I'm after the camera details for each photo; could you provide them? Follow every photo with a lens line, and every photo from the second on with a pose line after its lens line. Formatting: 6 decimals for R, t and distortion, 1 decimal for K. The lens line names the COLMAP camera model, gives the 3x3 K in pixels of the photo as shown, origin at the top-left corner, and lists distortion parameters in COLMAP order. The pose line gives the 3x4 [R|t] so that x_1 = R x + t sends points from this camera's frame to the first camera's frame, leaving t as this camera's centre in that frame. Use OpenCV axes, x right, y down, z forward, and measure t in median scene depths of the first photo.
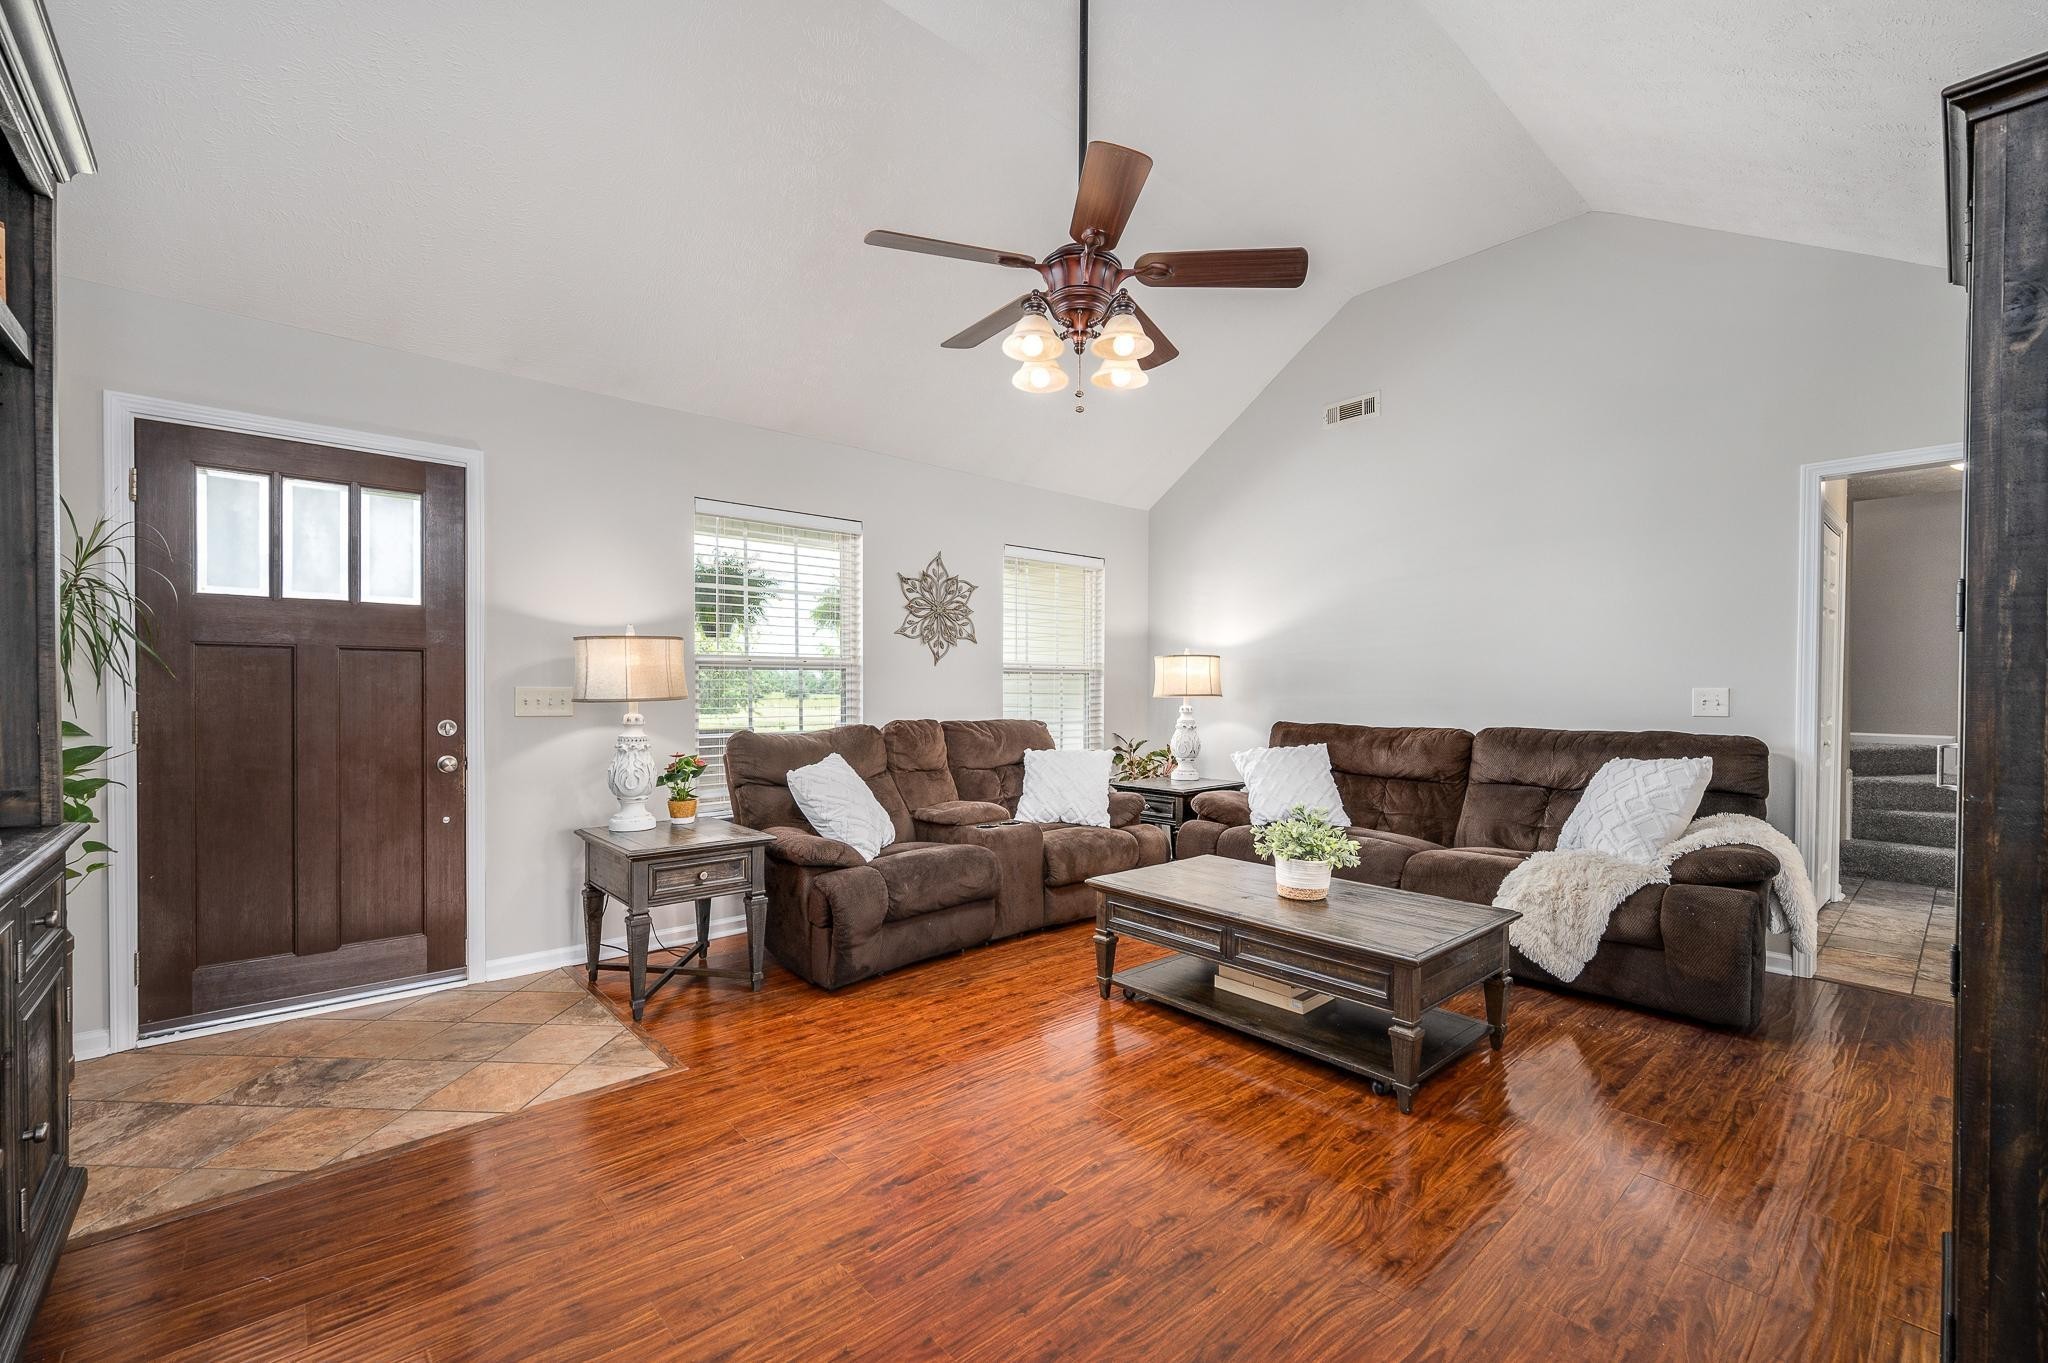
lens RADIAL K [[854.3, 0, 1038.1], [0, 854.3, 693.5], [0, 0, 1]] dist [0.015261, 0.000130]
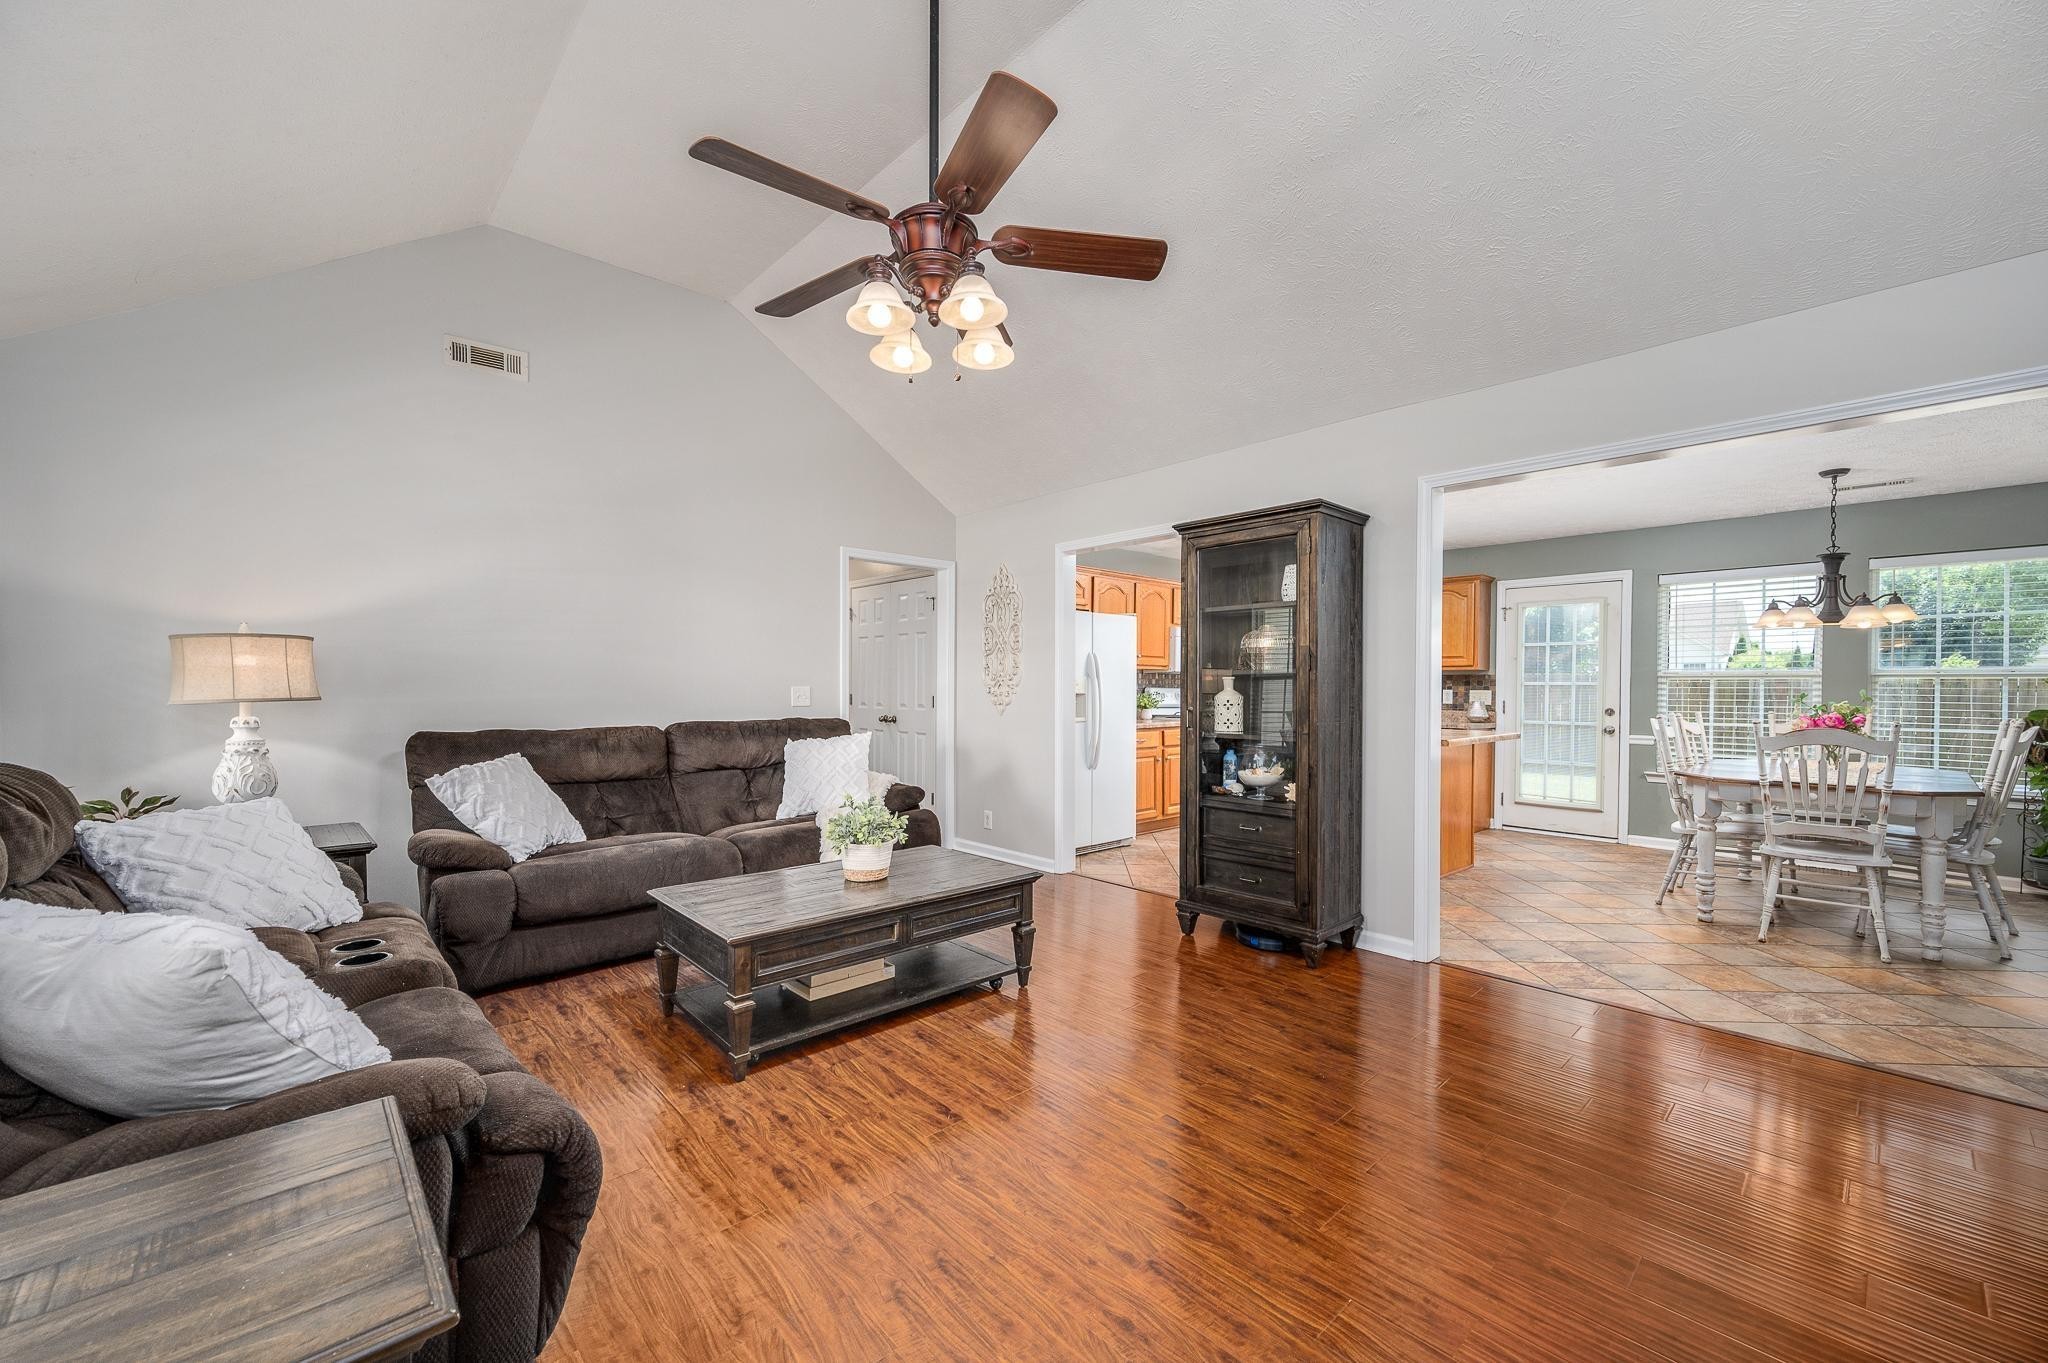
lens RADIAL K [[803.9, 0, 1020.3], [0, 803.9, 685.5], [0, 0, 1]] dist [0.000192, 0.000023]
pose [[0.002434, -0.002222, 0.999995, -0.491210], [0.009523, 0.999952, 0.002199, -0.005399], [-0.999952, 0.009518, 0.002455, 0.546931]]
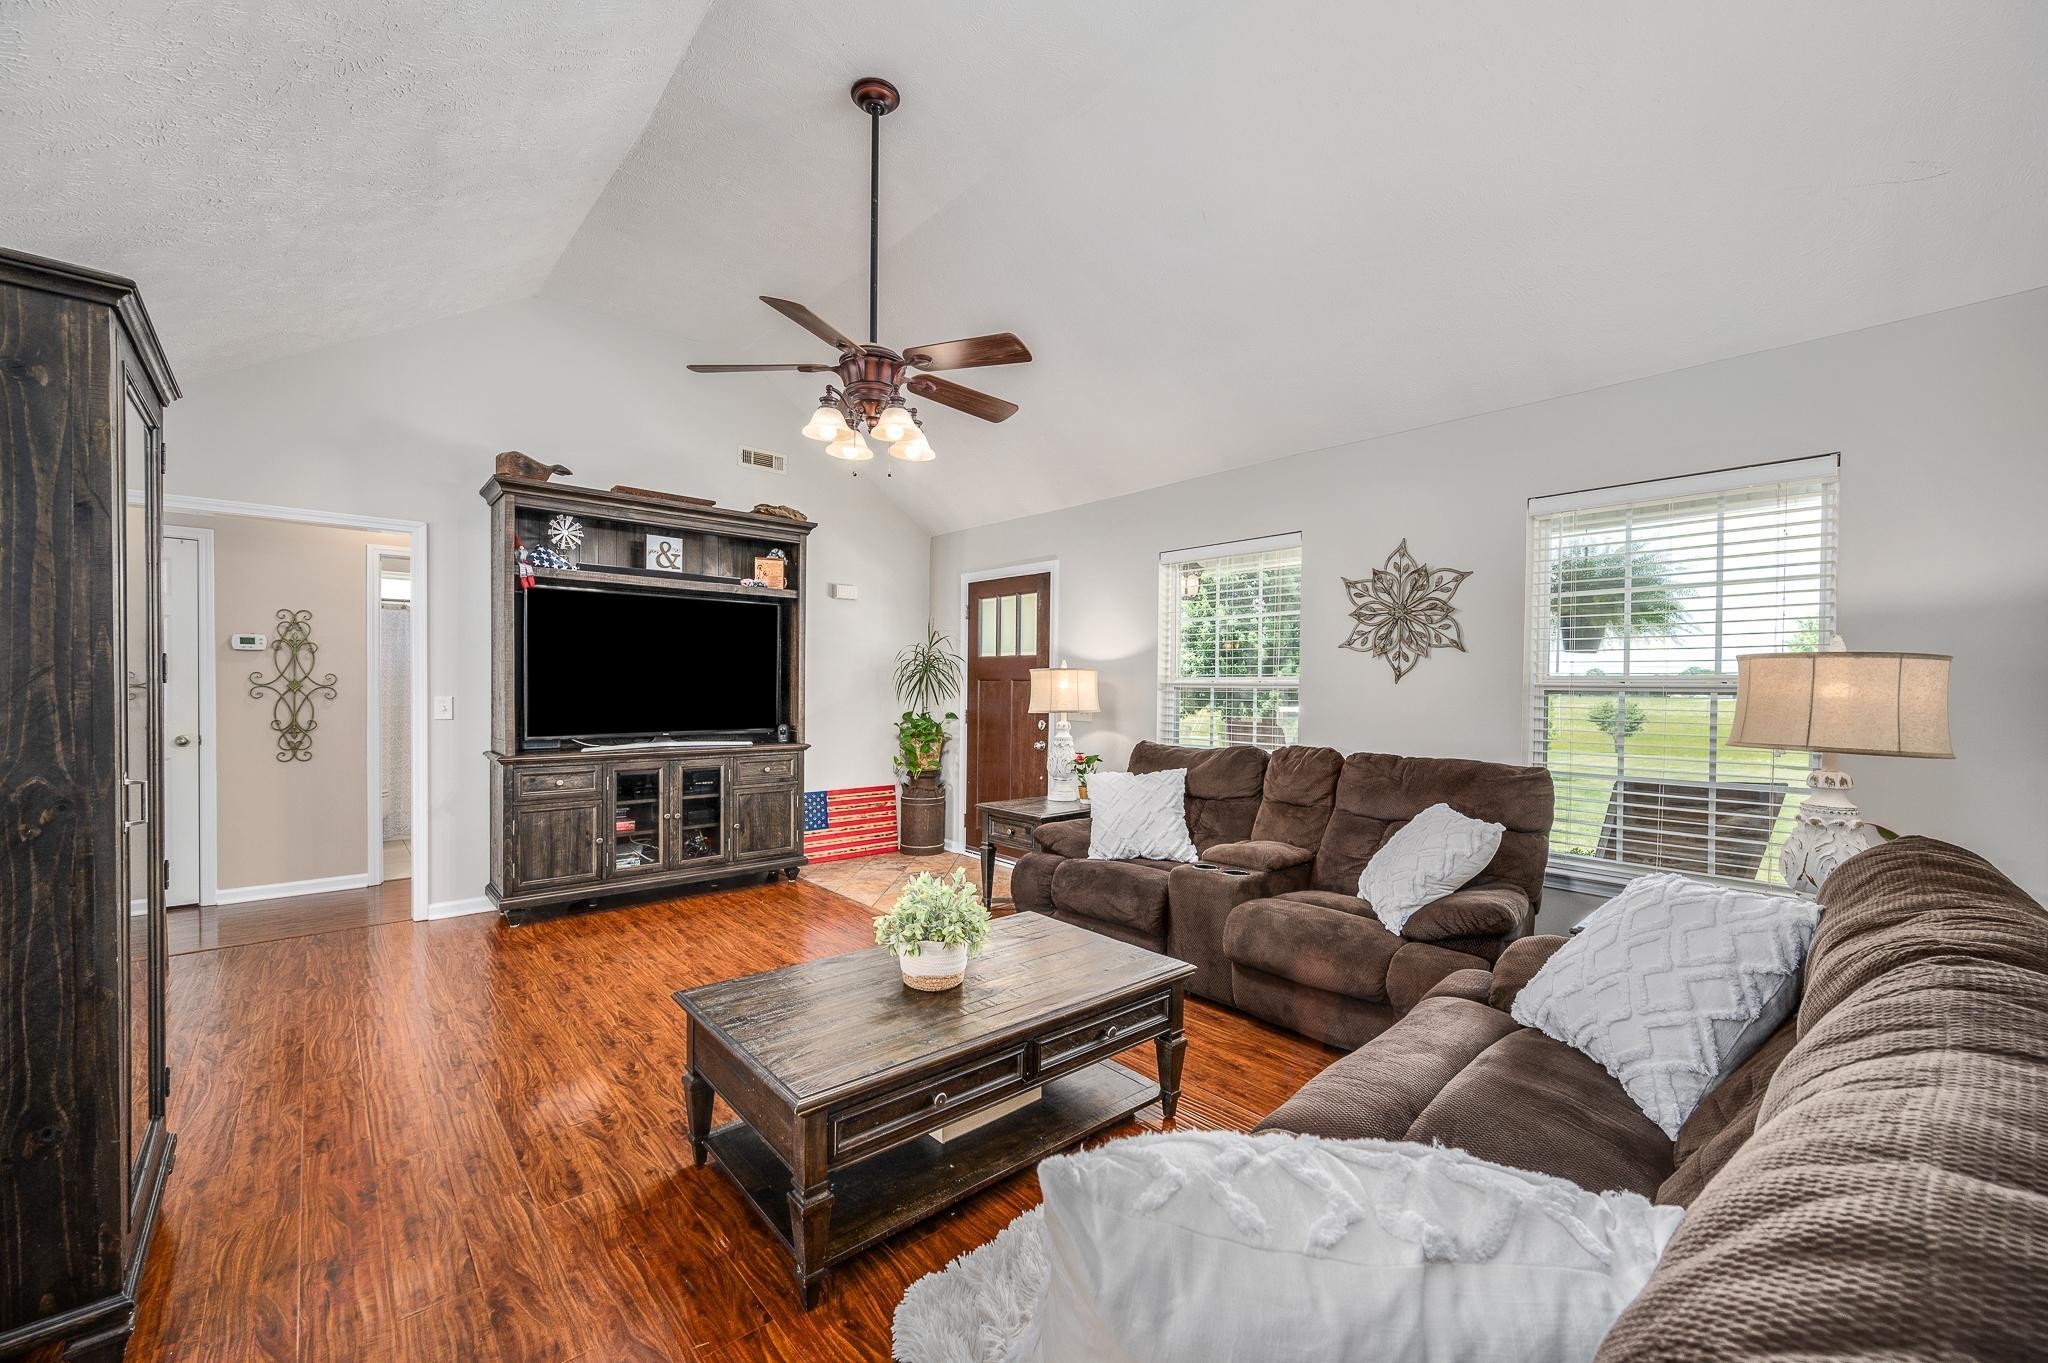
lens RADIAL K [[823.5, 0, 1023.3], [0, 823.5, 687.7], [0, 0, 1]] dist [-0.004690, 0.000840]
pose [[-0.015690, -0.010879, -0.999818, 0.715701], [-0.028301, 0.999545, -0.010432, -0.012285], [0.999476, 0.028133, -0.015991, 0.735520]]
